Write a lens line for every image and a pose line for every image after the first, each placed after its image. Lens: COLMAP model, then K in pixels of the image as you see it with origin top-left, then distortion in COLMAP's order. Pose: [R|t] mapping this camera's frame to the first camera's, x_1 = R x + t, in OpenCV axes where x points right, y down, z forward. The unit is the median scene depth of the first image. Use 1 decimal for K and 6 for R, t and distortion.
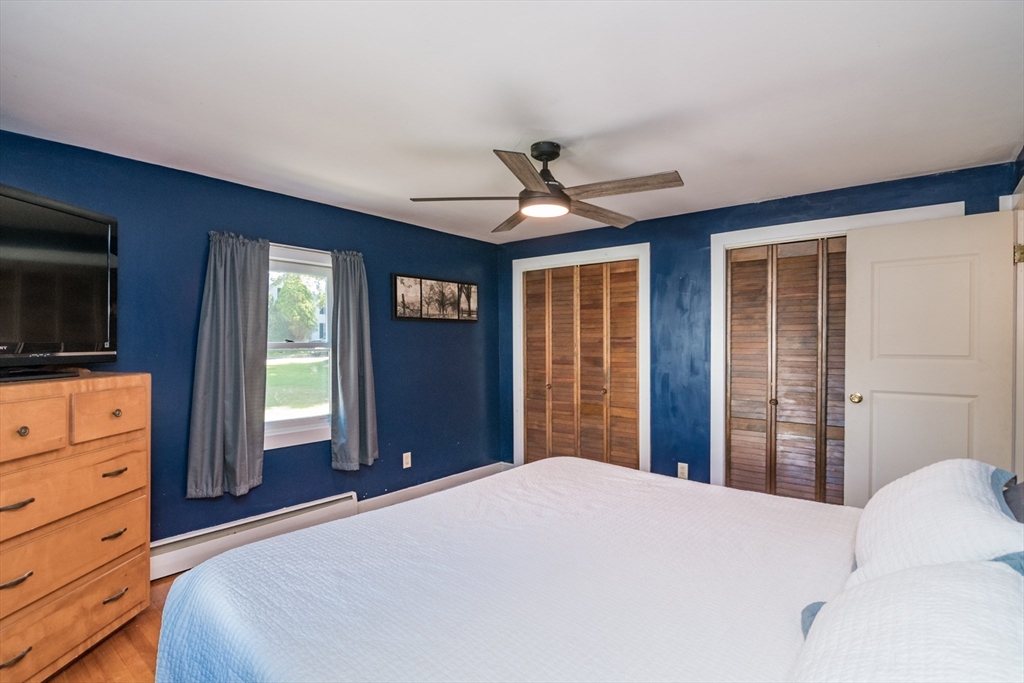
lens RADIAL K [[506.3, 0, 510.2], [0, 506.3, 350.1], [0, 0, 1]] dist [-0.010817, -0.001053]
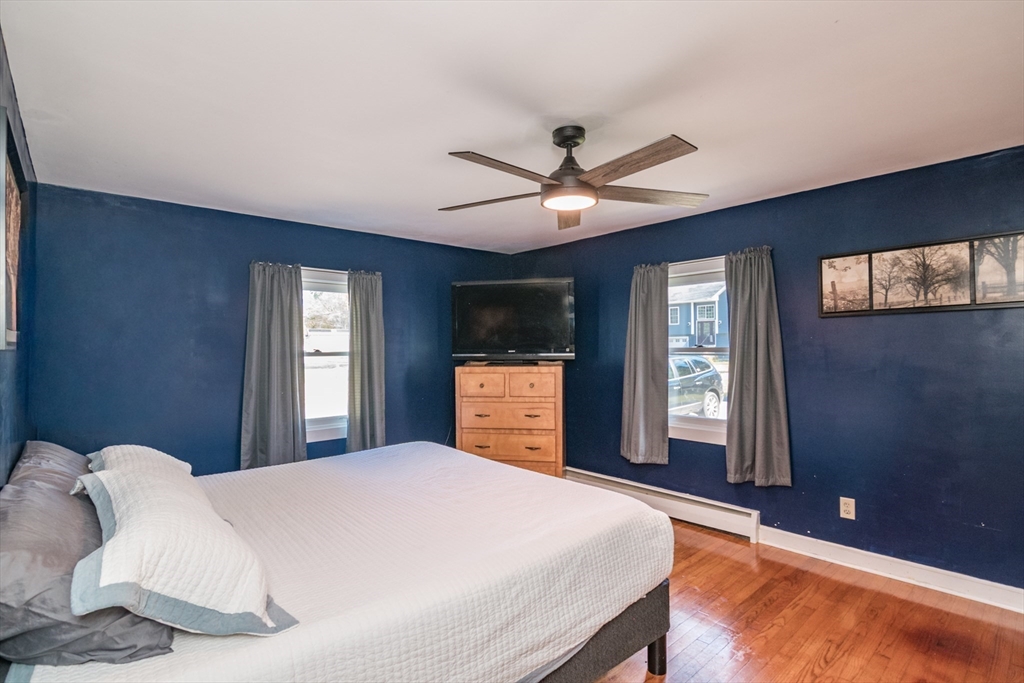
lens RADIAL K [[506.3, 0, 511.0], [0, 506.3, 337.0], [0, 0, 1]] dist [-0.010817, -0.001053]
pose [[-0.159730, -0.018683, -0.986984, 0.595481], [-0.003896, 0.999825, -0.018296, -0.012821], [0.987153, 0.000923, -0.159775, 0.642995]]
